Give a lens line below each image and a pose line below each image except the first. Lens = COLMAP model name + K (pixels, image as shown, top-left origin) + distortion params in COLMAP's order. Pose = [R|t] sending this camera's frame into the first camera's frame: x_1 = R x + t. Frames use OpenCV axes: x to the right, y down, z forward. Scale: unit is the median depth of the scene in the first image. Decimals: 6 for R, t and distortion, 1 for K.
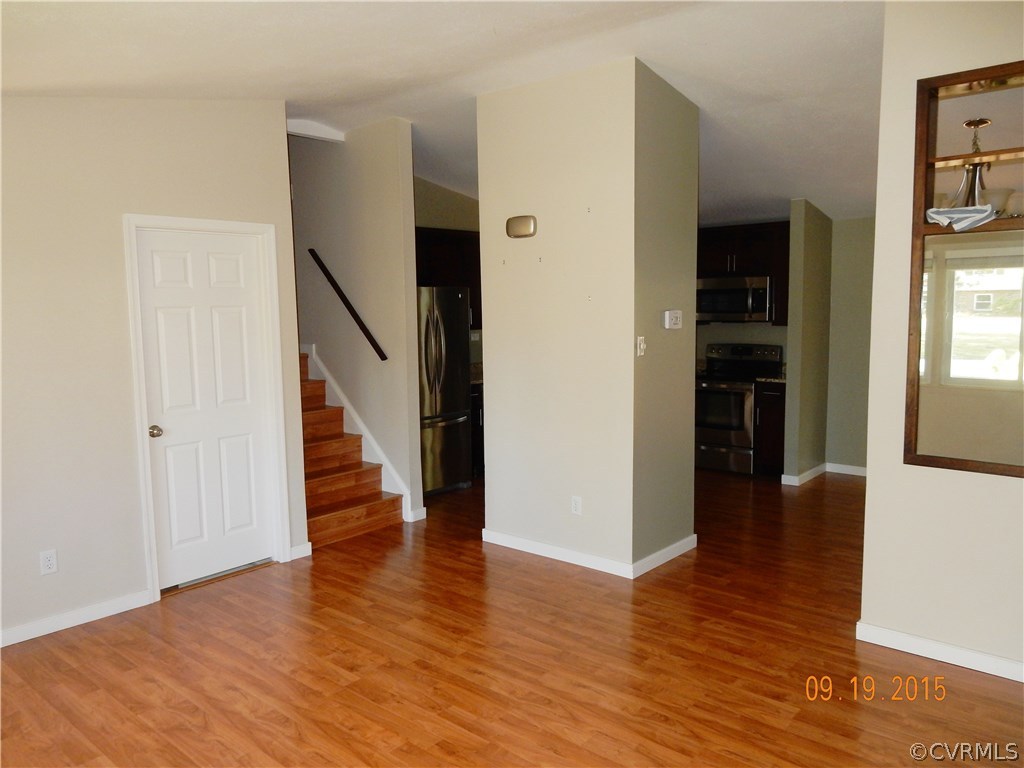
lens RADIAL K [[757.4, 0, 494.6], [0, 757.4, 383.3], [0, 0, 1]] dist [0.007285, -0.004991]
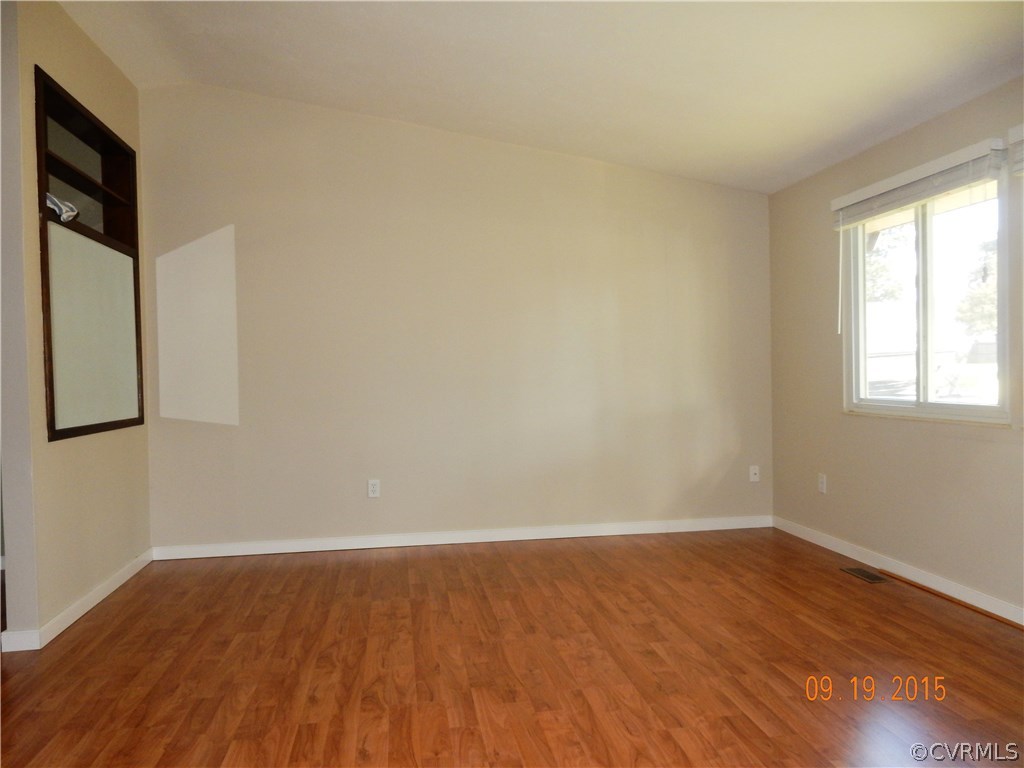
lens RADIAL K [[757.4, 0, 497.4], [0, 757.4, 383.6], [0, 0, 1]] dist [0.007285, -0.004991]
pose [[-0.758441, 0.020061, 0.651433, -0.584218], [0.099713, 0.991330, 0.085564, 0.003172], [-0.644069, 0.129852, -0.753866, 1.437140]]
